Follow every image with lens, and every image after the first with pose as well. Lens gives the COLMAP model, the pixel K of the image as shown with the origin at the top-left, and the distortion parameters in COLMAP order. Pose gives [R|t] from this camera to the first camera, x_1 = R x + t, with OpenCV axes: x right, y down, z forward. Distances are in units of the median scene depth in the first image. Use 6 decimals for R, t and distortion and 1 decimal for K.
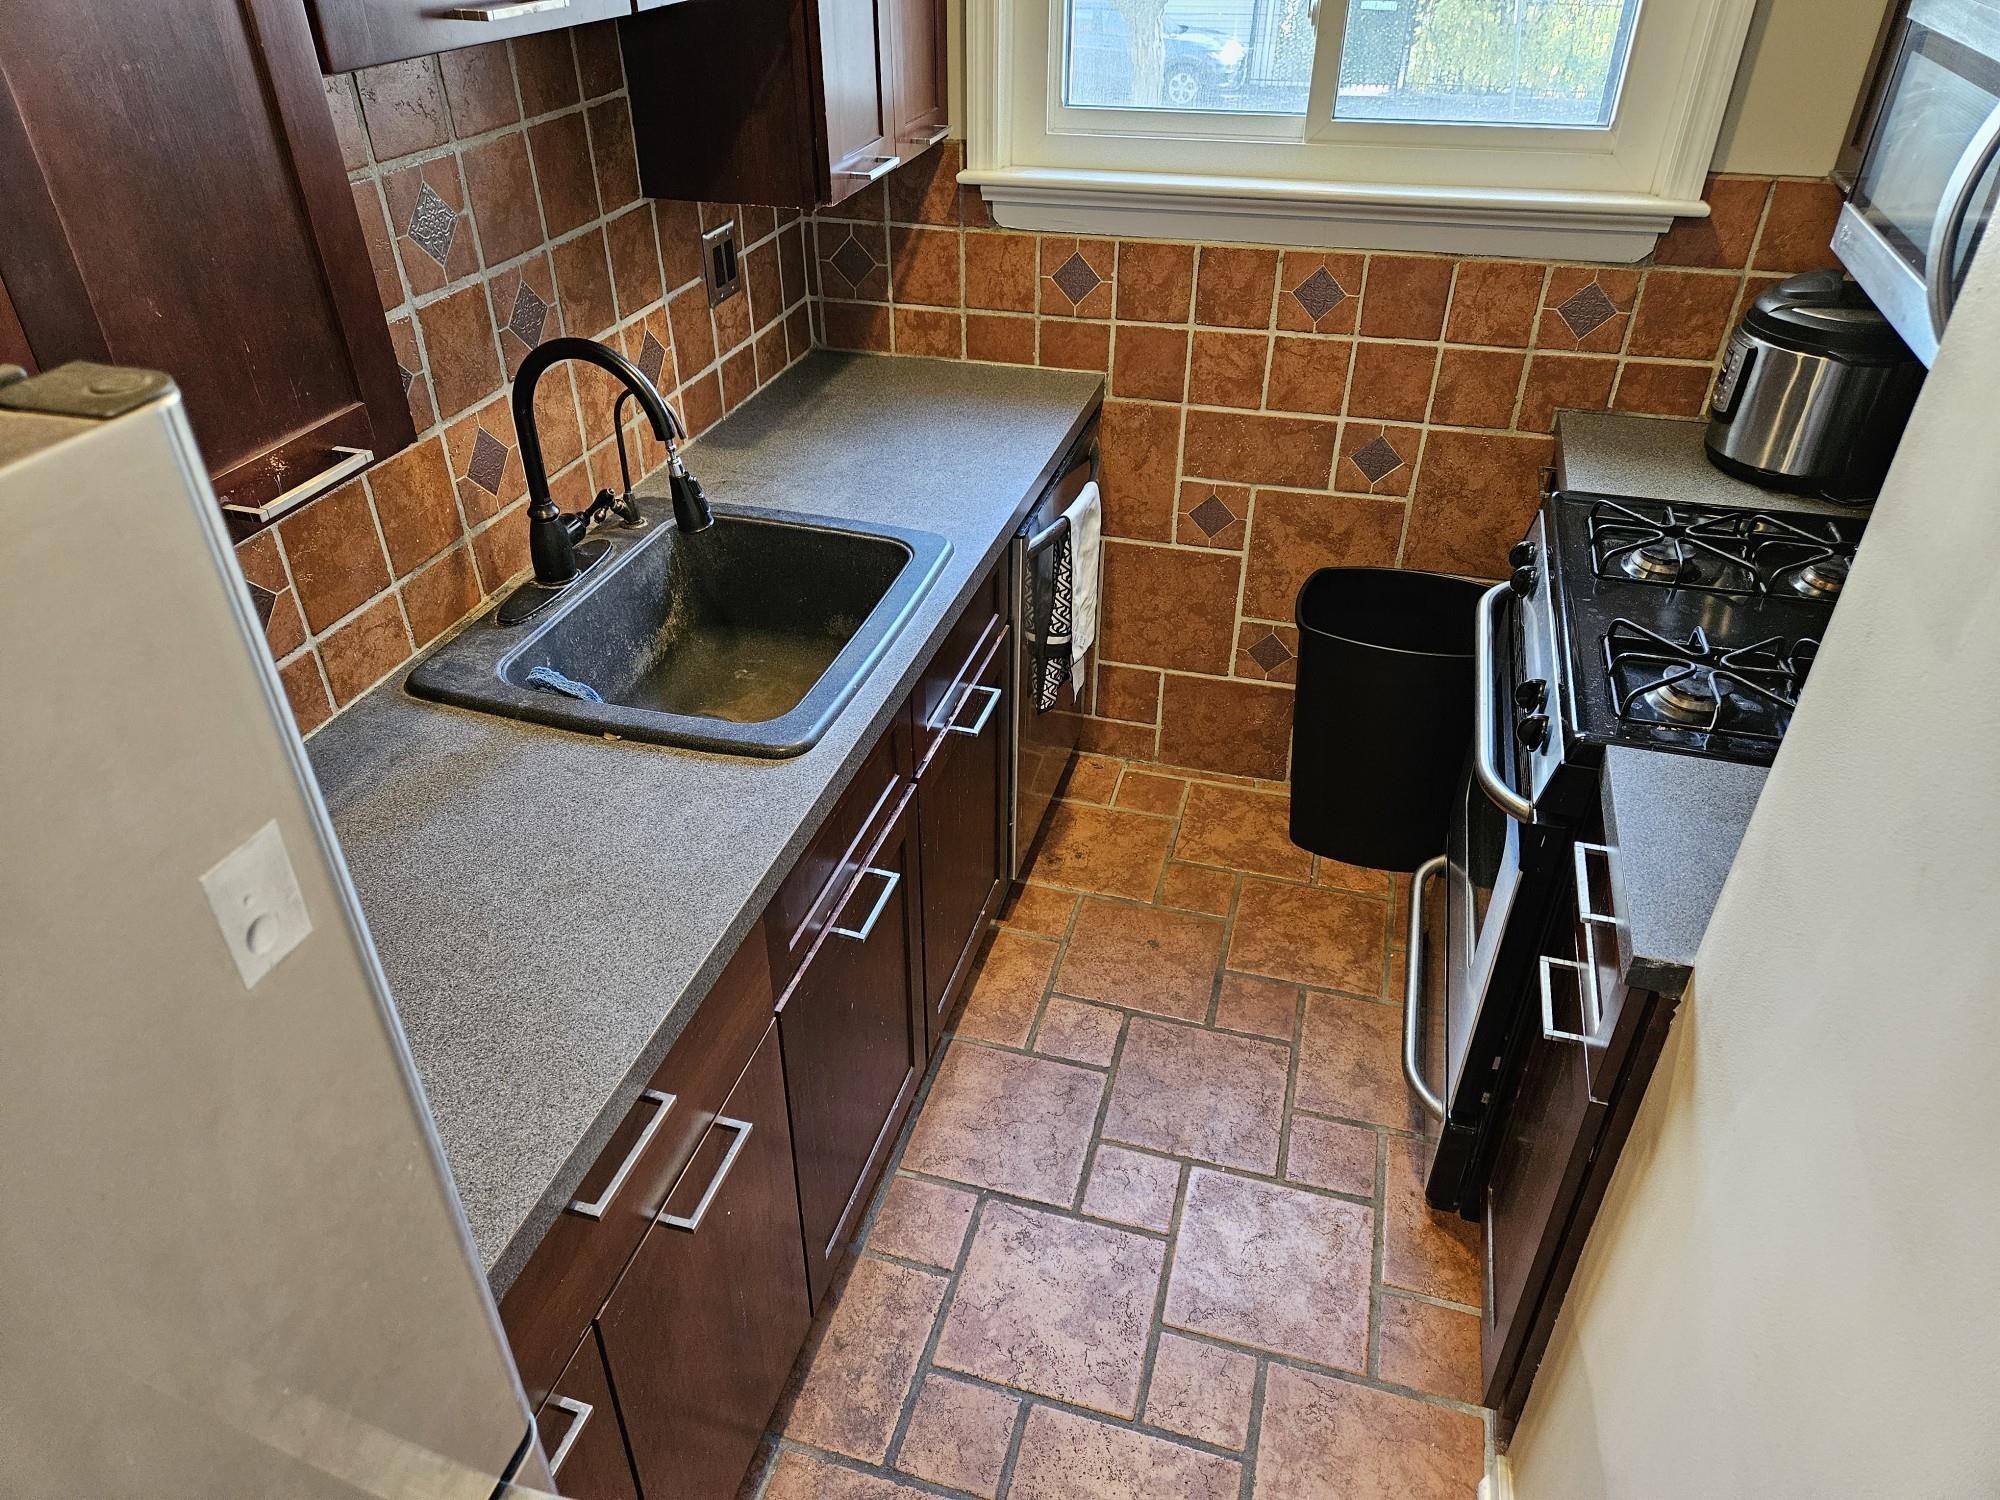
lens RADIAL K [[1329.1, 0, 987.6], [0, 1329.1, 752.7], [0, 0, 1]] dist [0.012774, 0.001232]
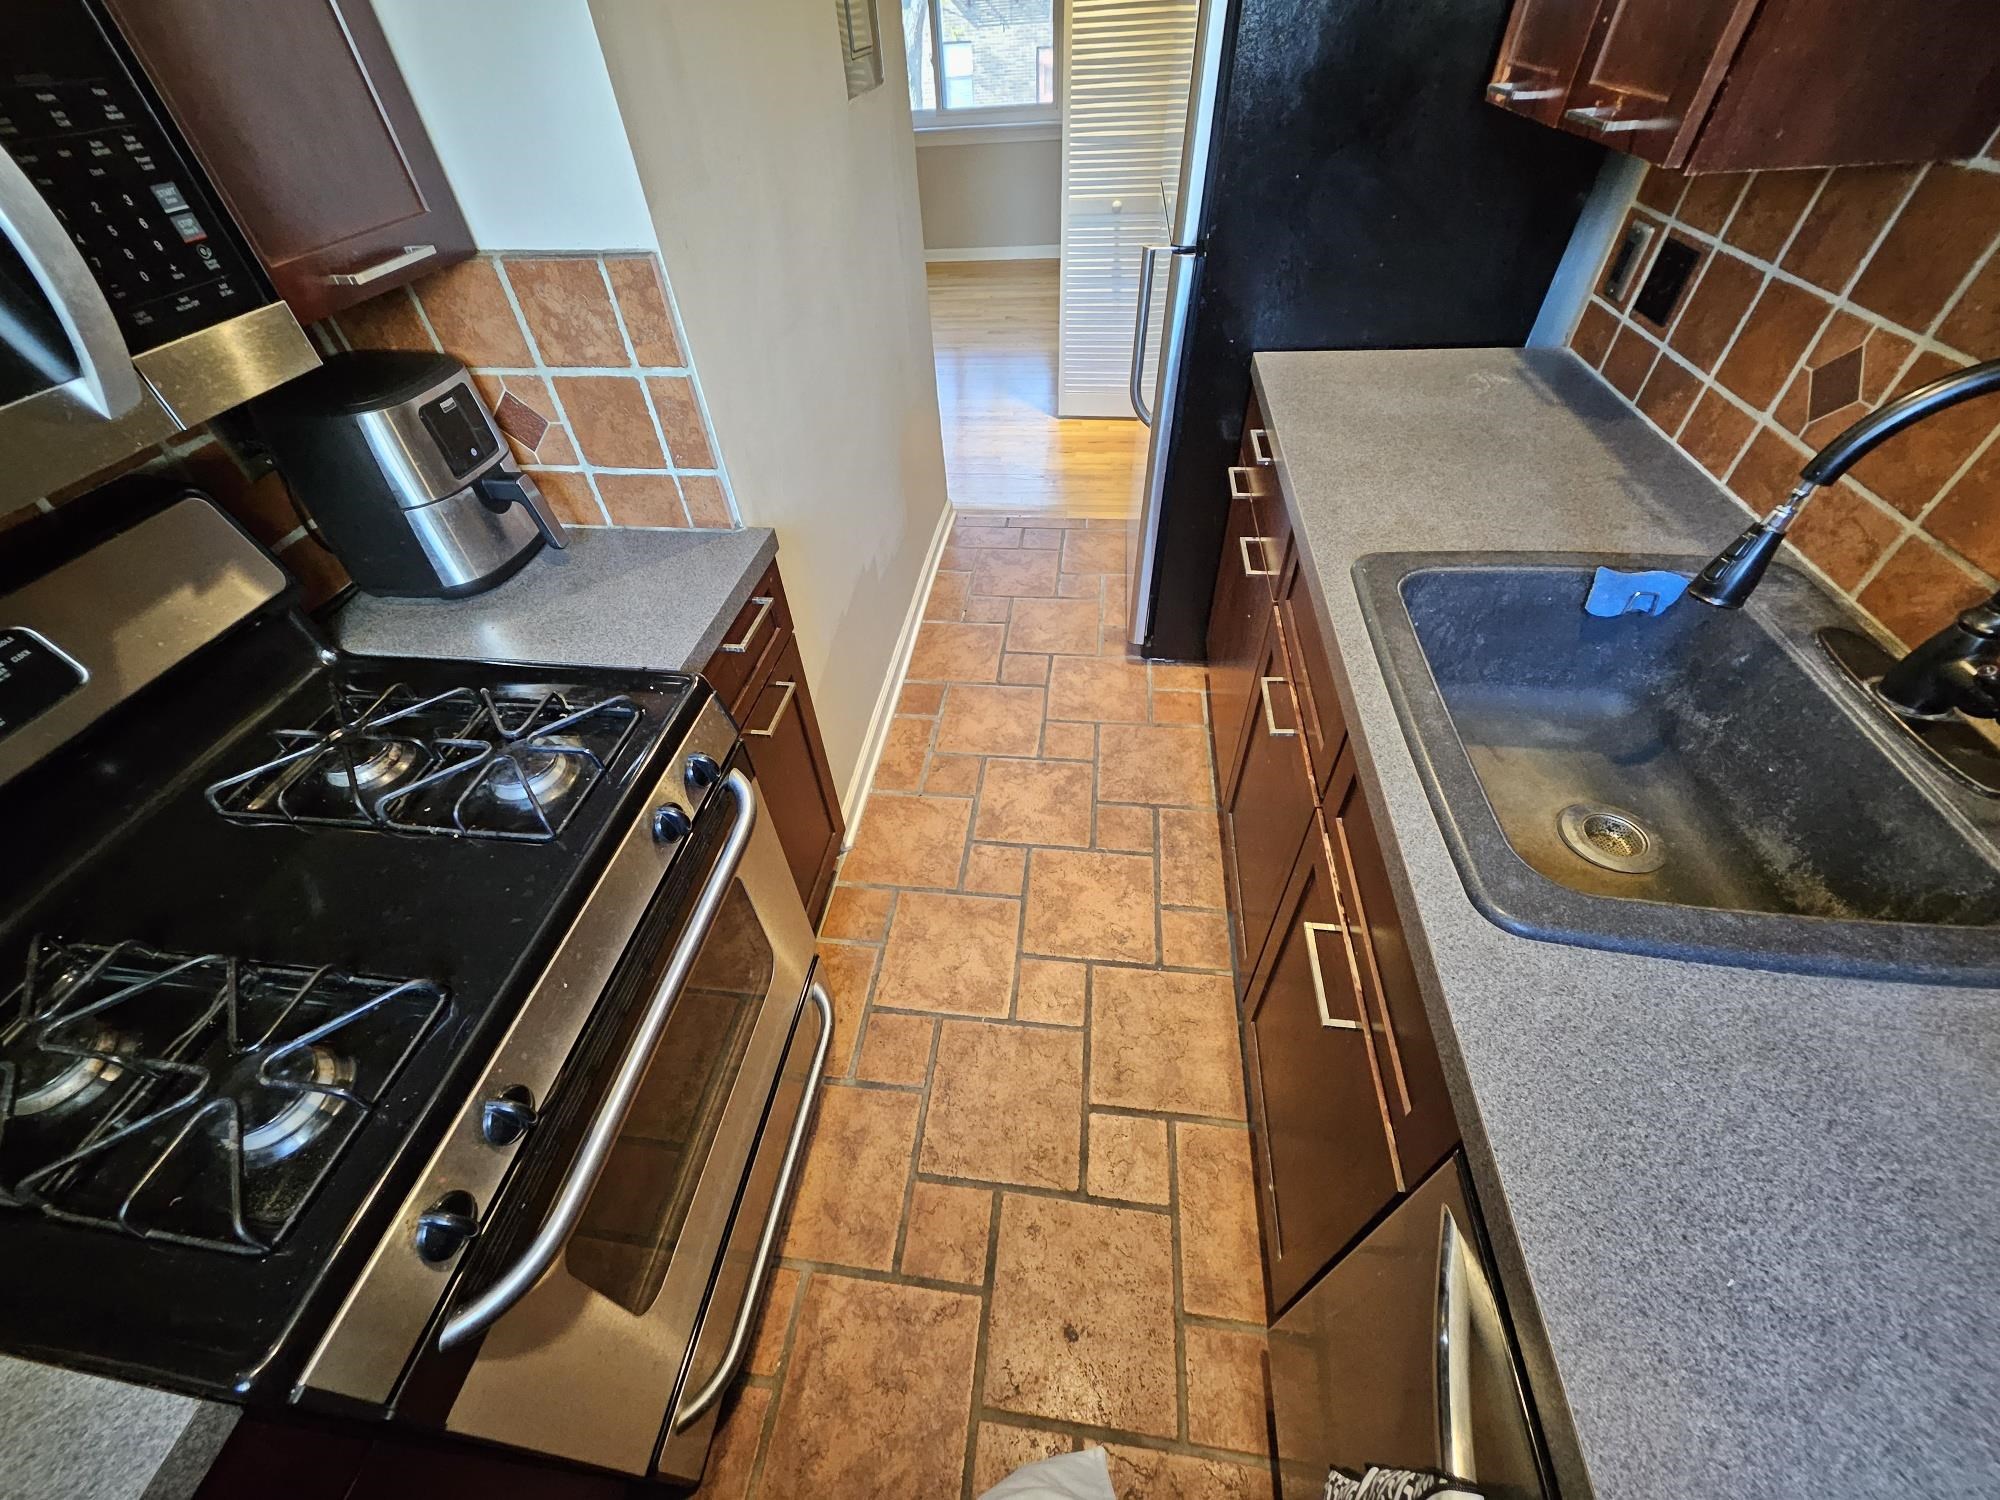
lens RADIAL K [[781.4, 0, 978.7], [0, 781.4, 750.0], [0, 0, 1]] dist [-0.000846, -0.000320]
pose [[-0.987428, 0.146059, -0.060441, 0.192179], [-0.028699, 0.210363, 0.977202, -0.474173], [0.155443, 0.966651, -0.203527, 0.919499]]
